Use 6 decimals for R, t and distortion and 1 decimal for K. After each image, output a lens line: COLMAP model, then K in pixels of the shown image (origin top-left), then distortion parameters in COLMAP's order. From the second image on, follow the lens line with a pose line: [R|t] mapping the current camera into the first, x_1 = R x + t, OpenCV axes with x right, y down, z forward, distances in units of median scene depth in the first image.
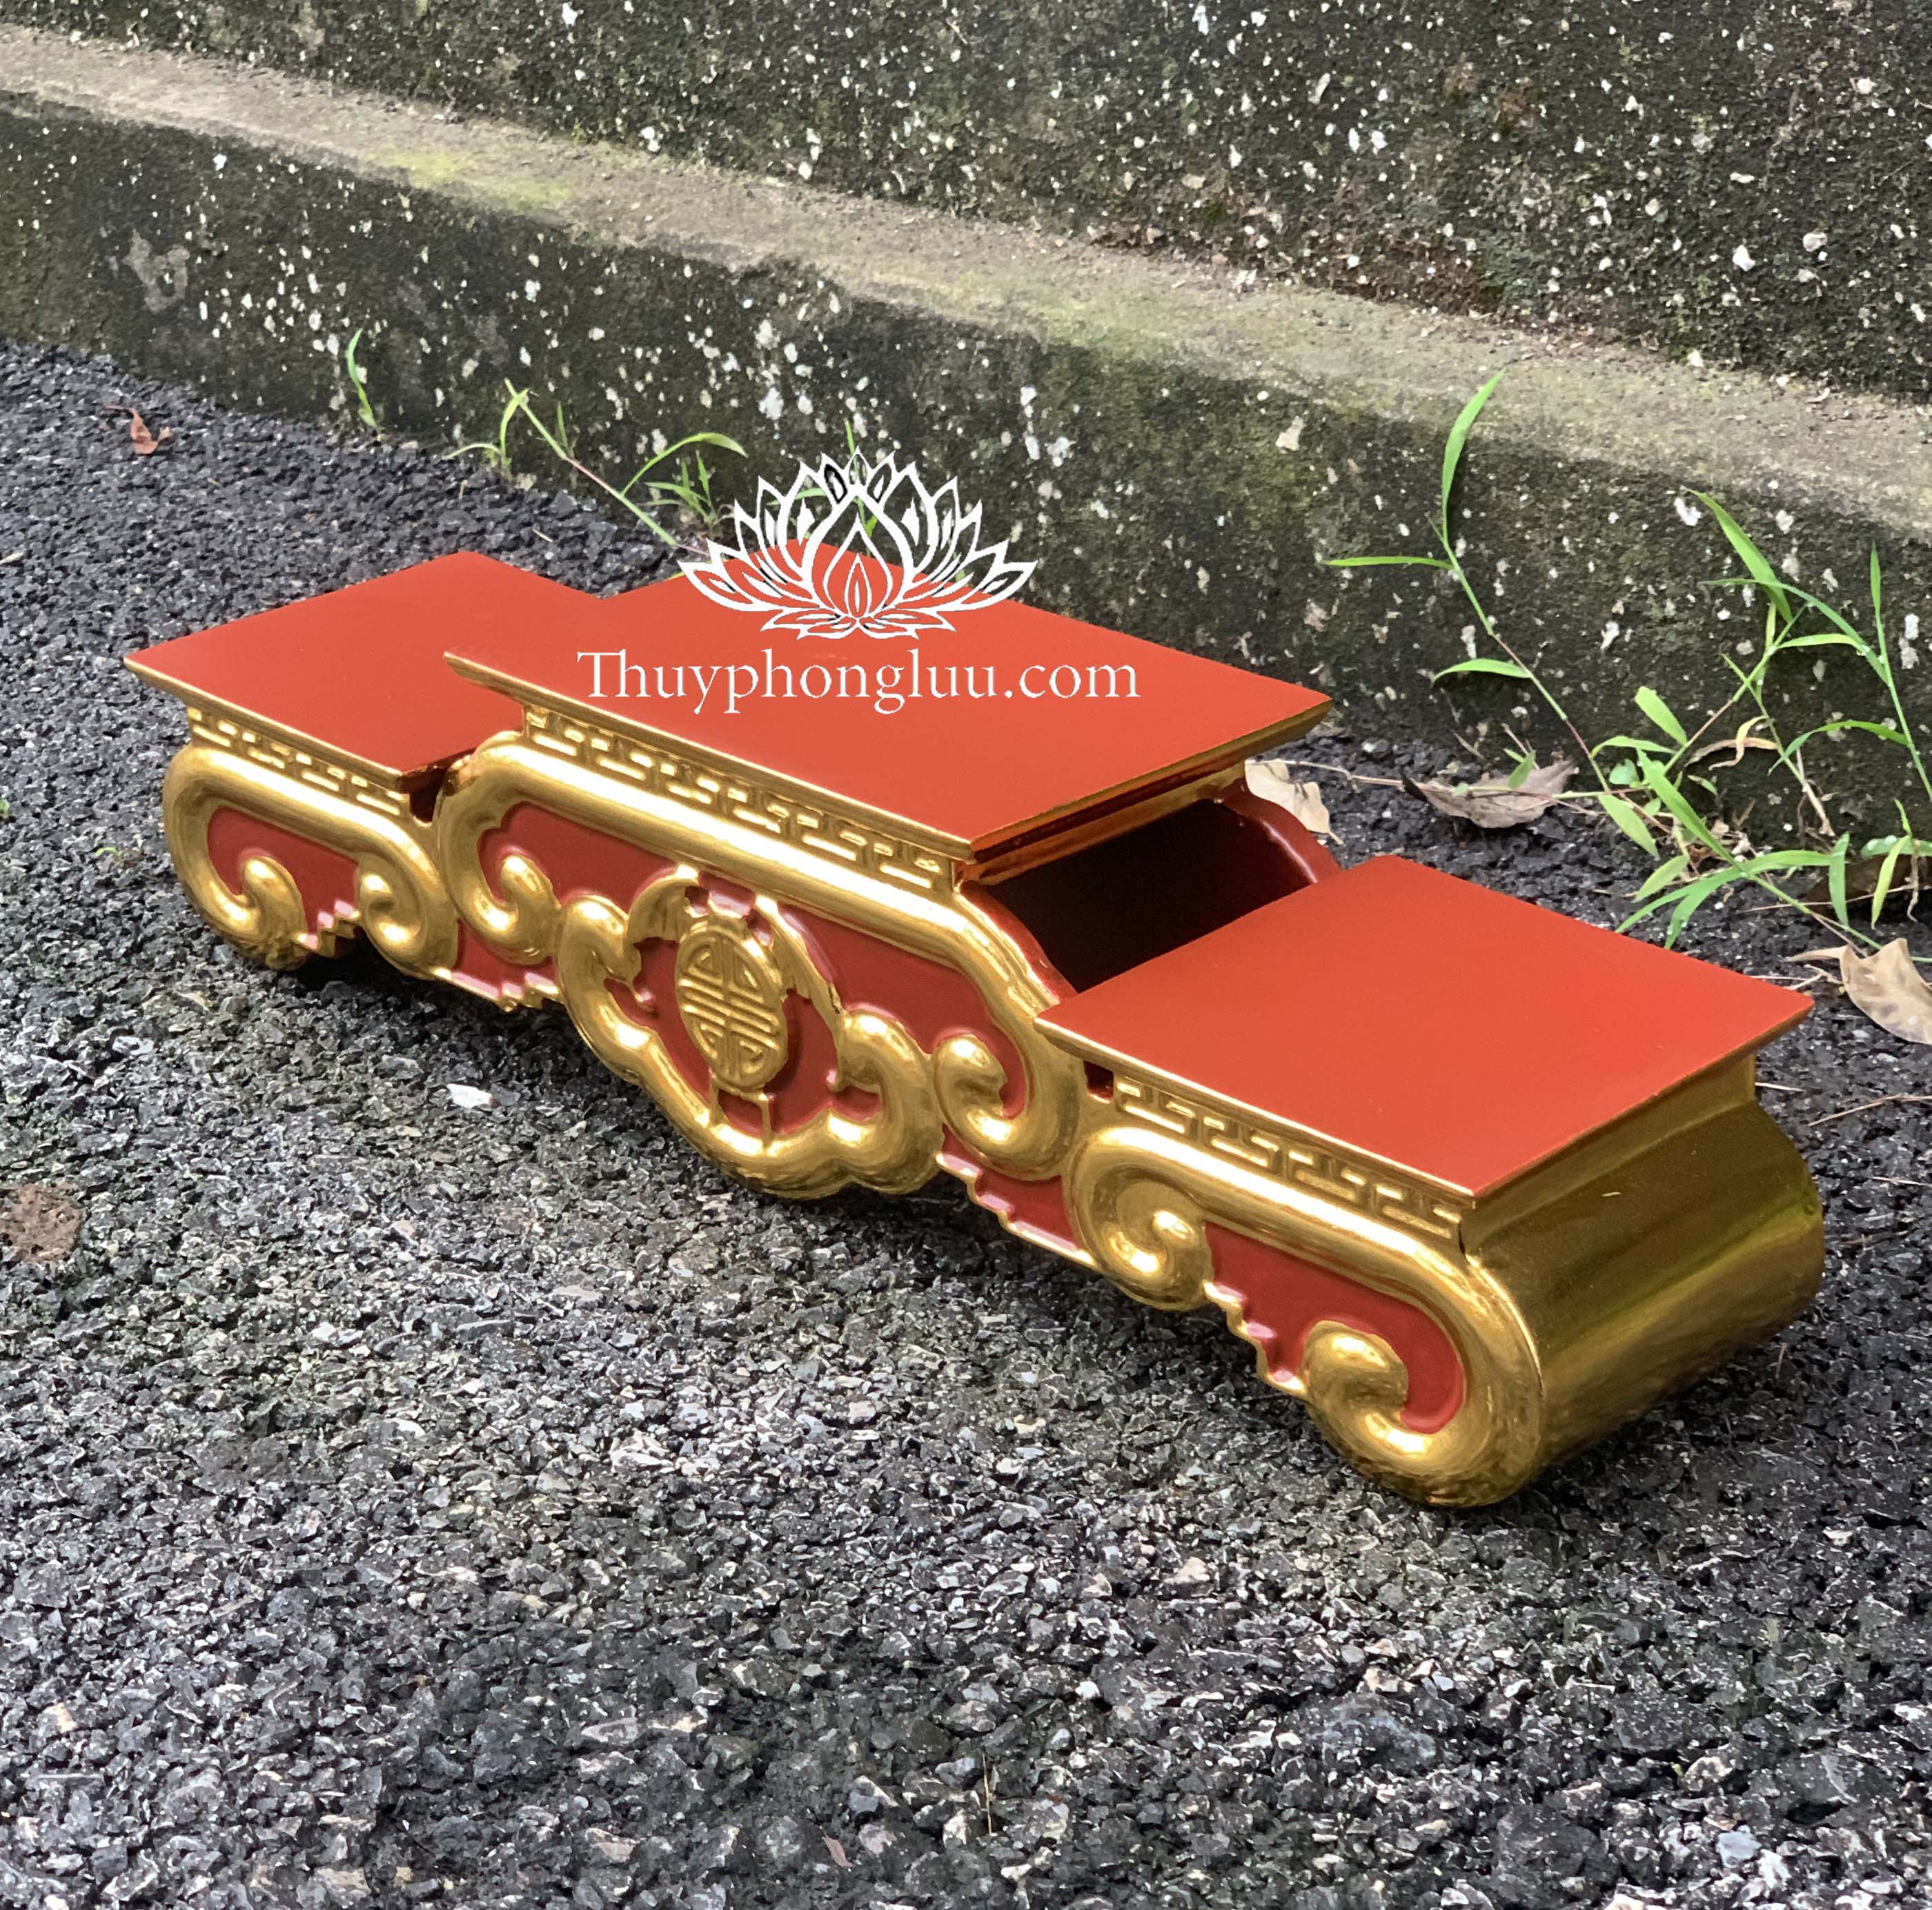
lens RADIAL K [[4227.3, 0, 828.7], [0, 4227.3, 986.6], [0, 0, 1]] dist [-0.075257, 1.357104]
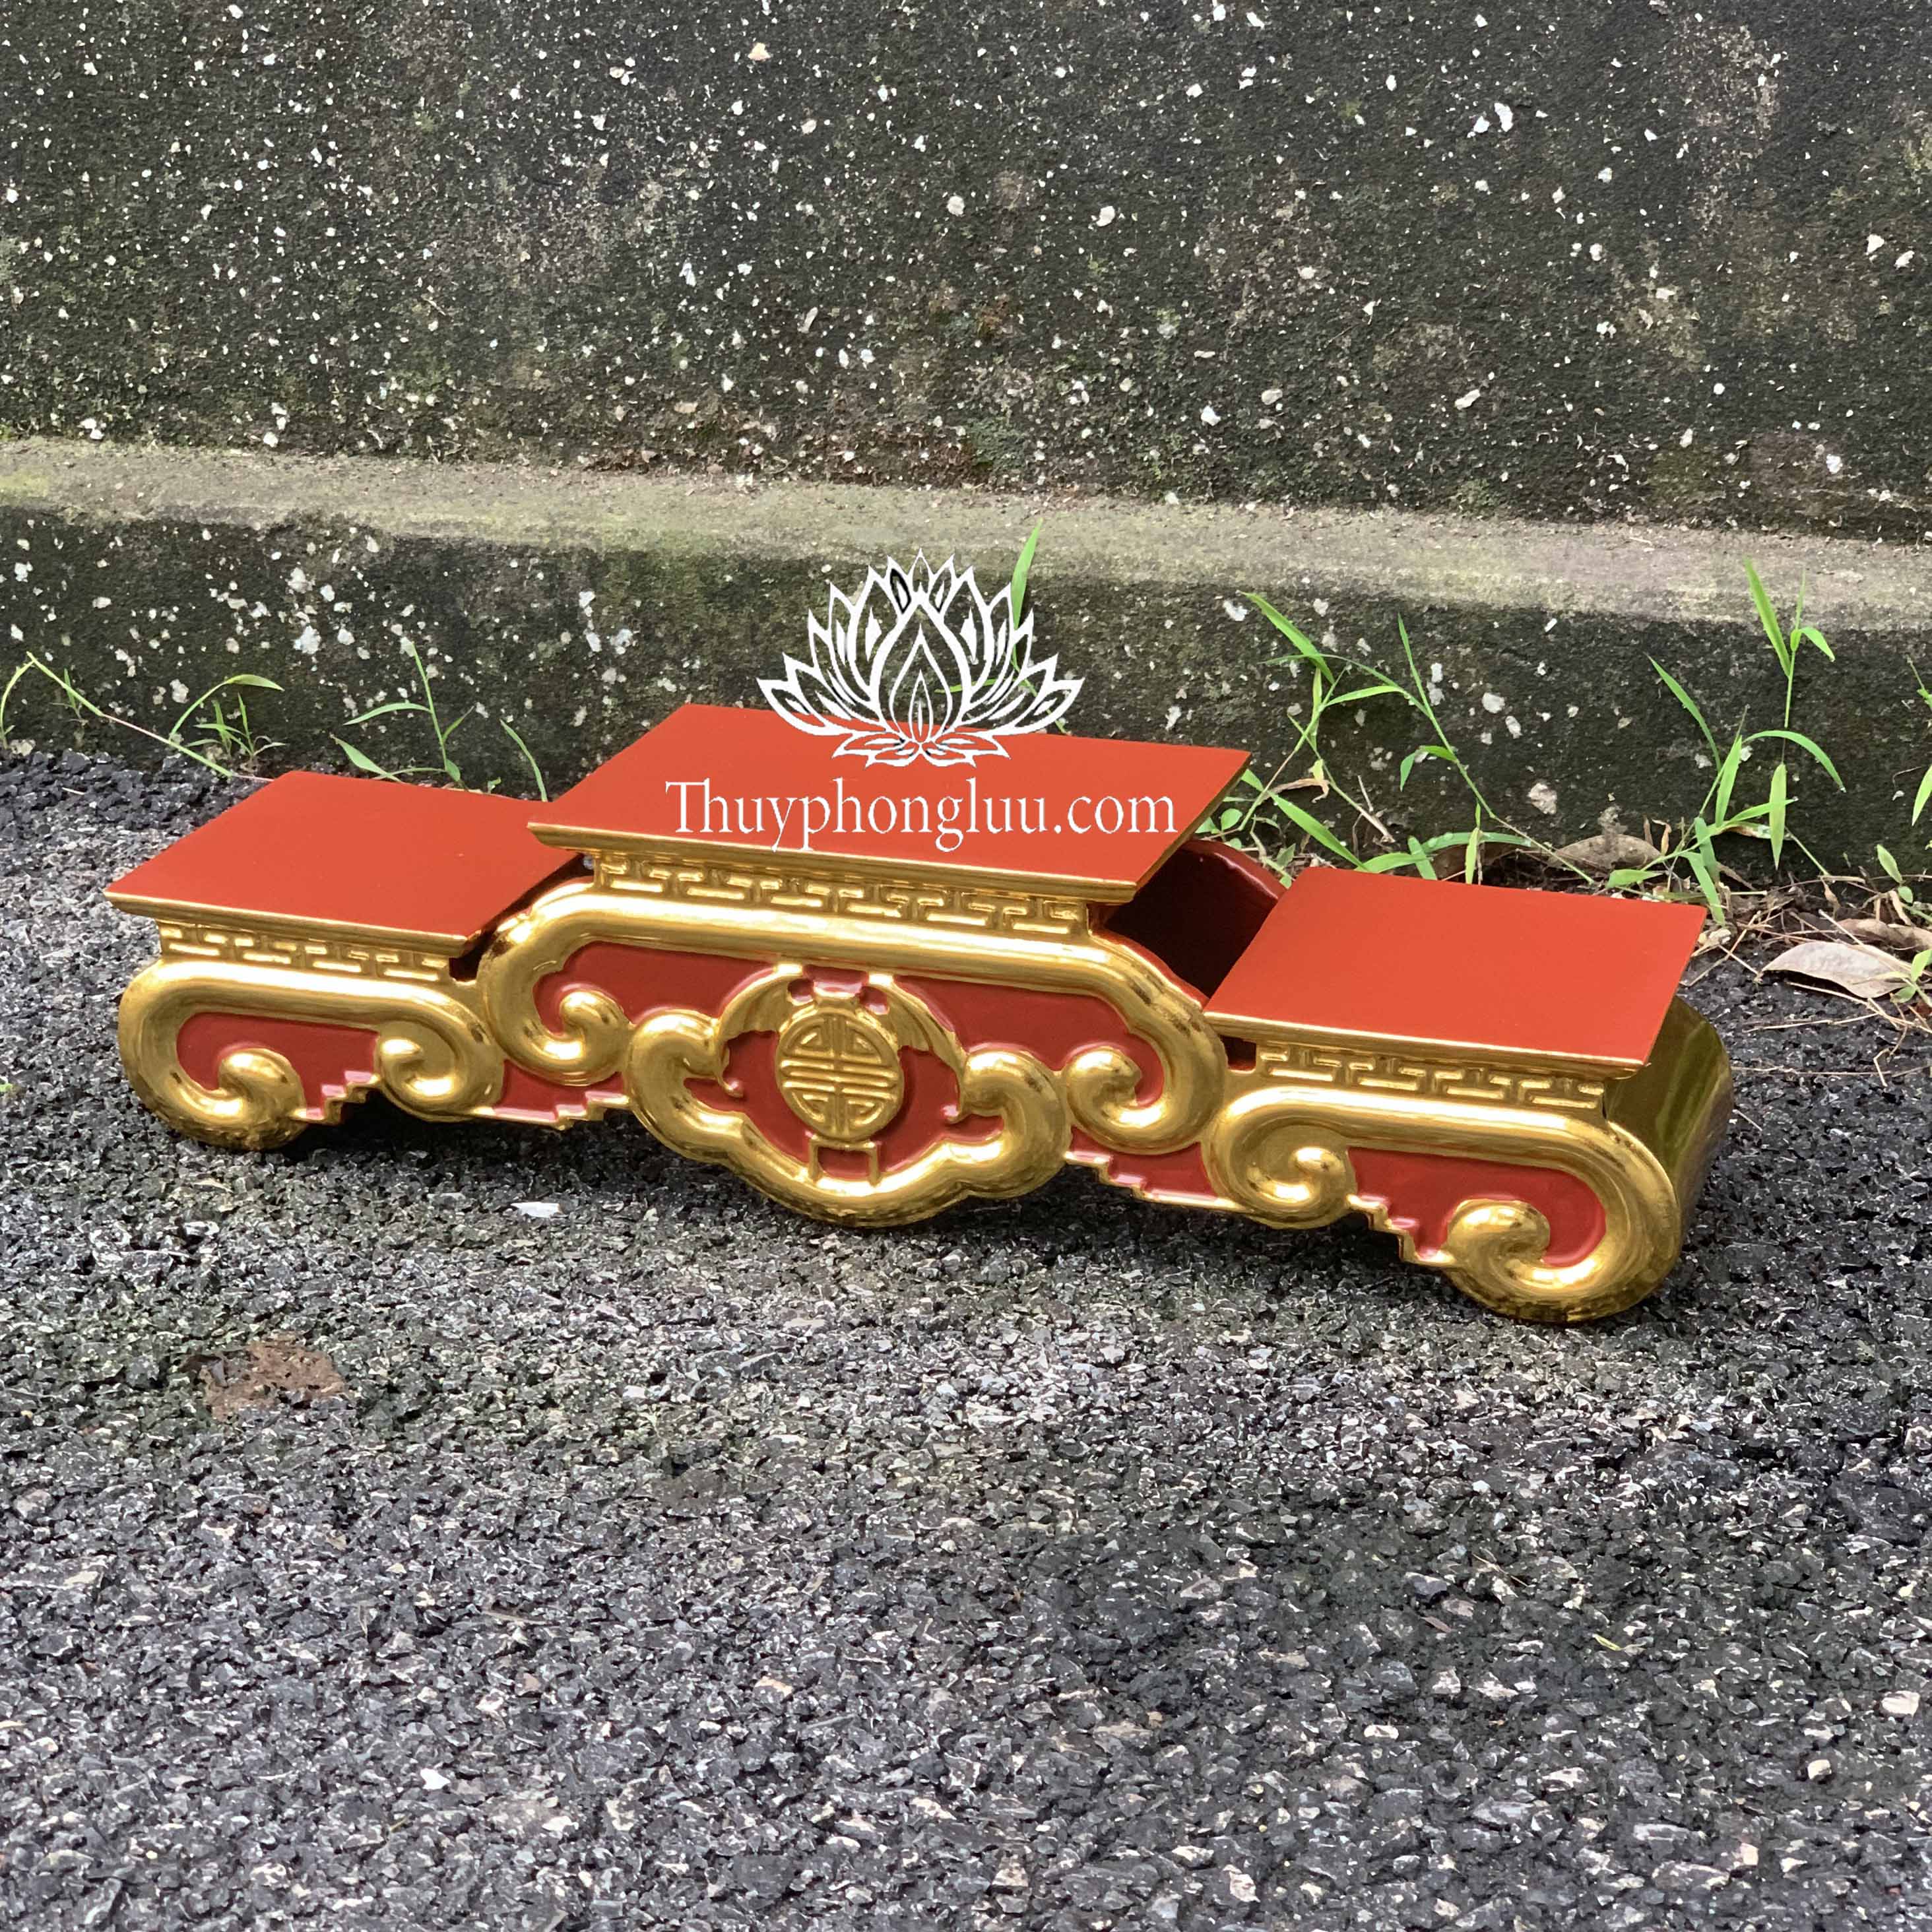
lens RADIAL K [[4034.8, 0, 891.2], [0, 4034.8, 914.7], [0, 0, 1]] dist [-0.189697, 2.988034]
pose [[0.891166, -0.146230, 0.429464, -0.447537], [0.180625, 0.982730, -0.040194, 0.008158], [-0.416170, 0.113391, 0.902189, -0.042800]]
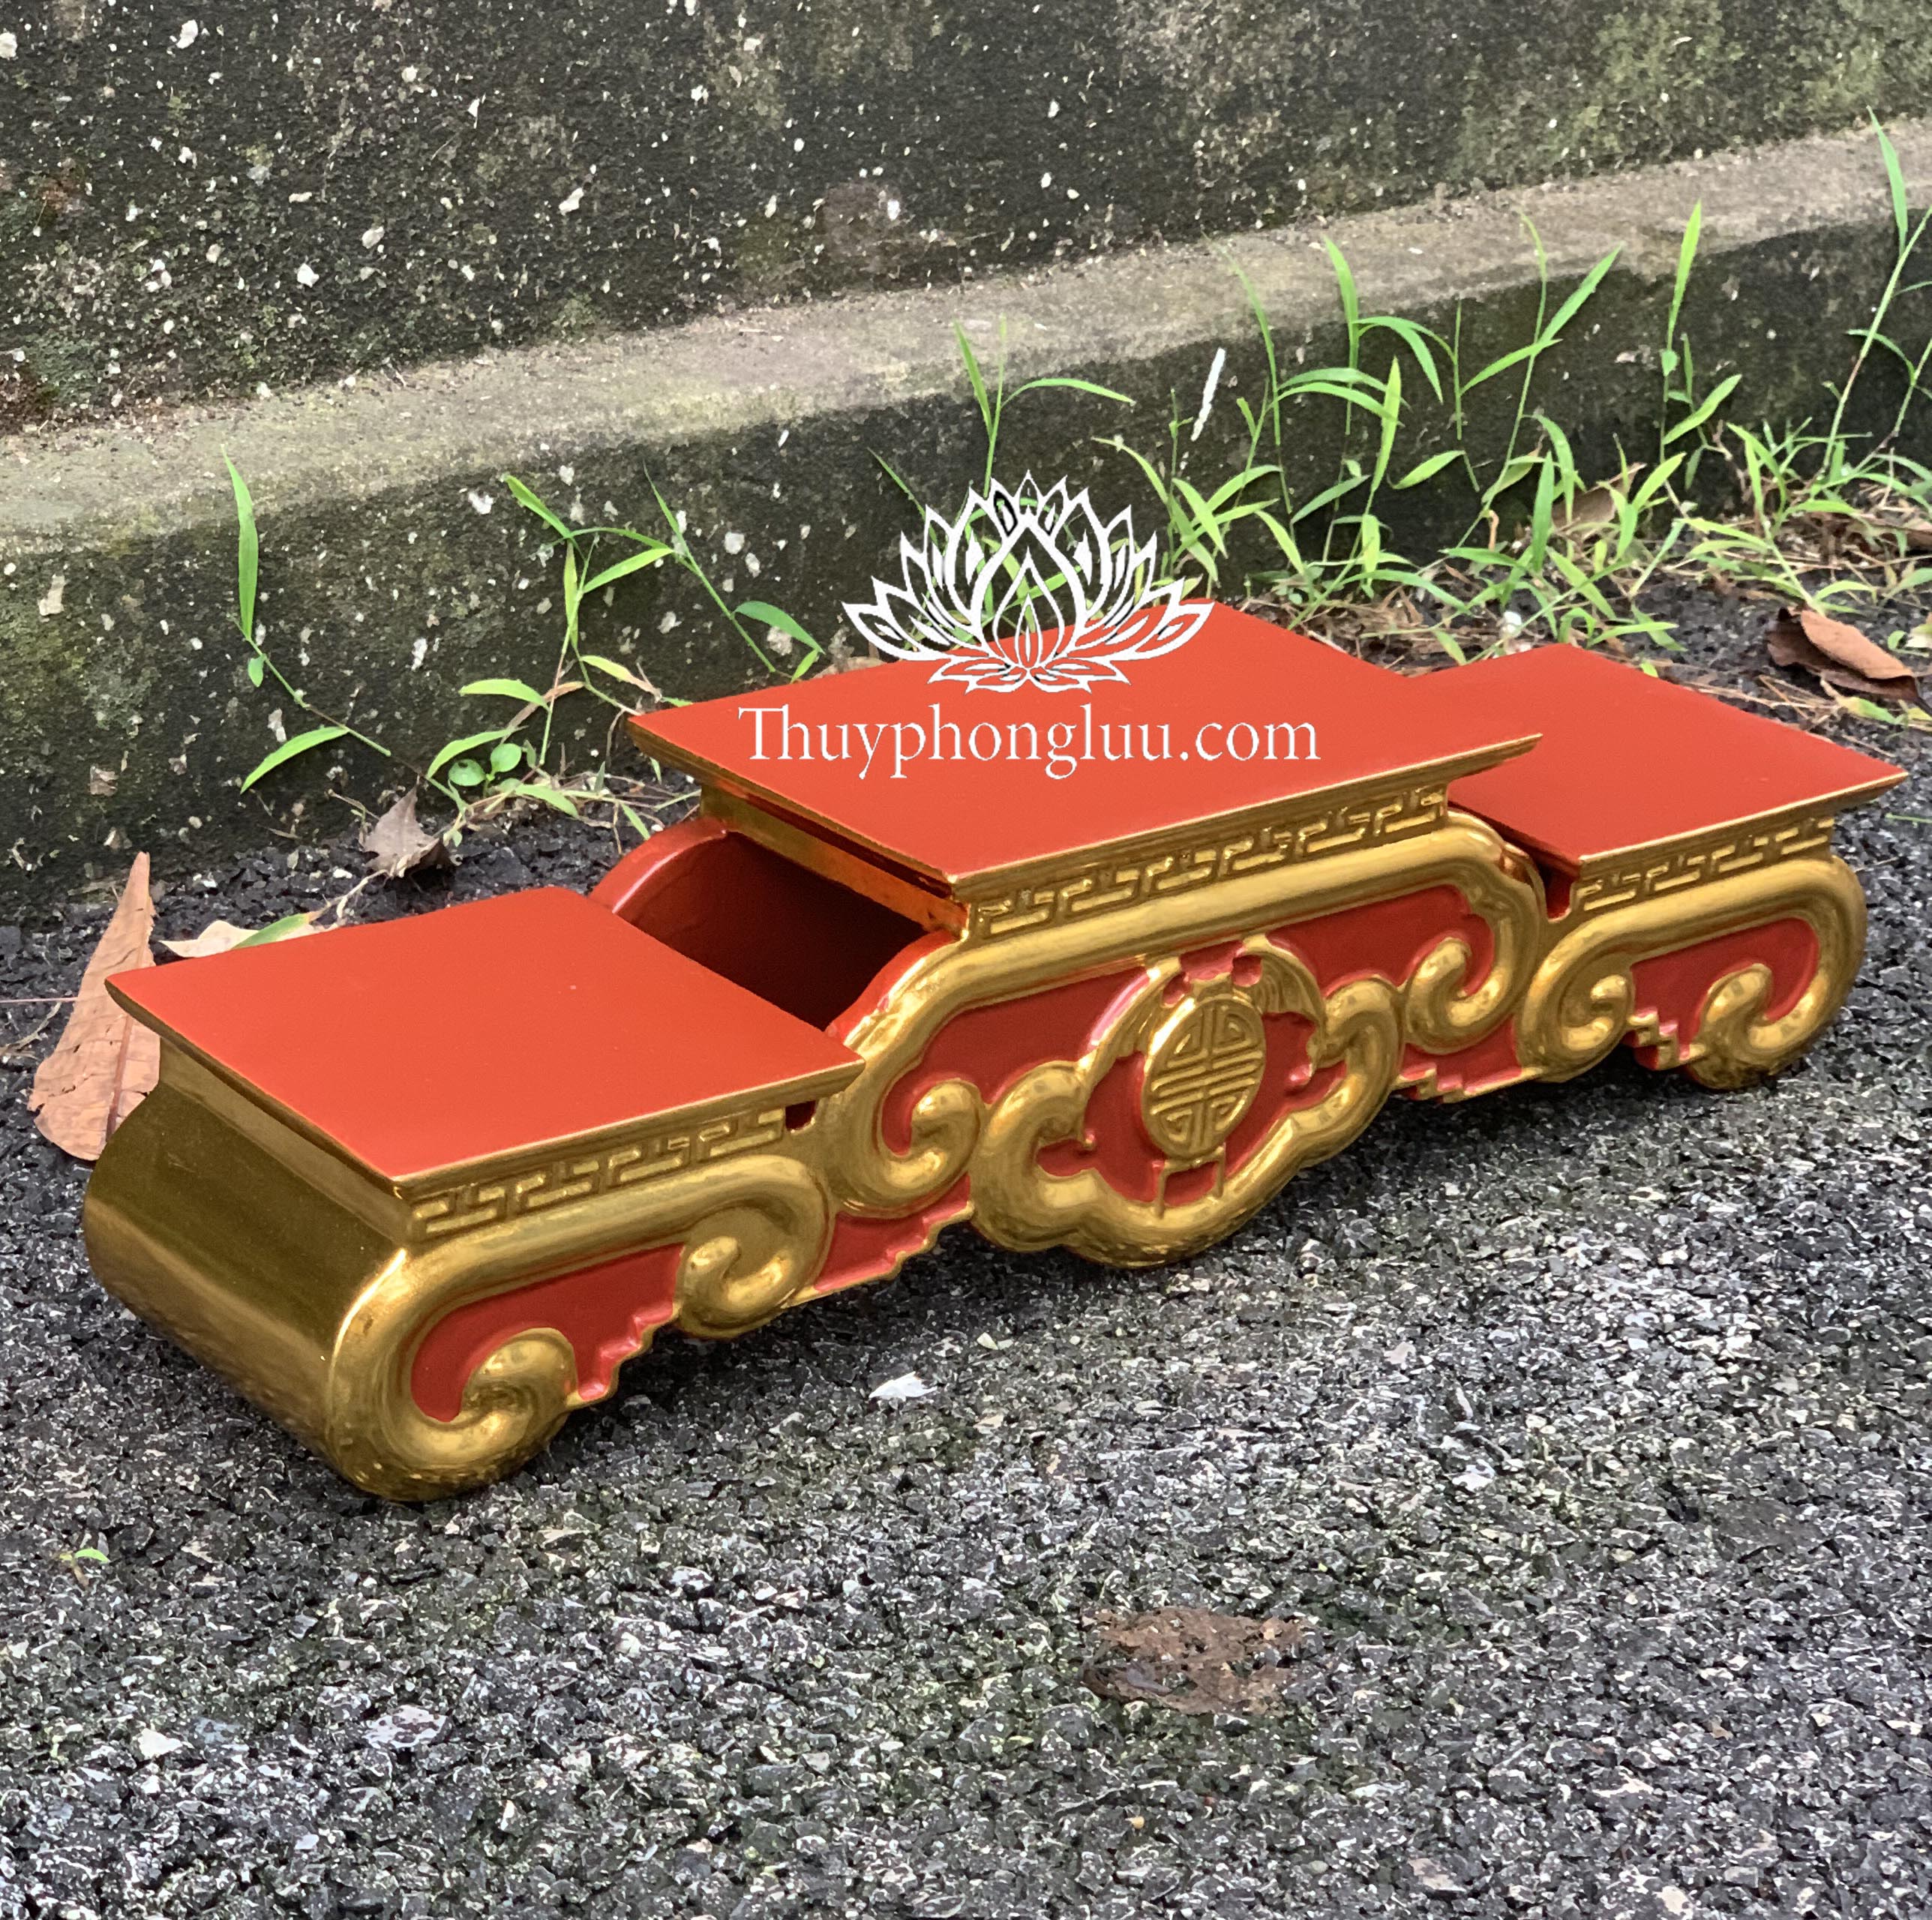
lens RADIAL K [[4516.4, 0, 750.3], [0, 4516.4, 1080.3], [0, 0, 1]] dist [-0.128156, 1.752943]
pose [[0.108494, -0.369216, 0.922989, -0.899365], [0.367796, 0.877494, 0.307784, -0.319027], [-0.923556, 0.306079, 0.231000, 0.771880]]
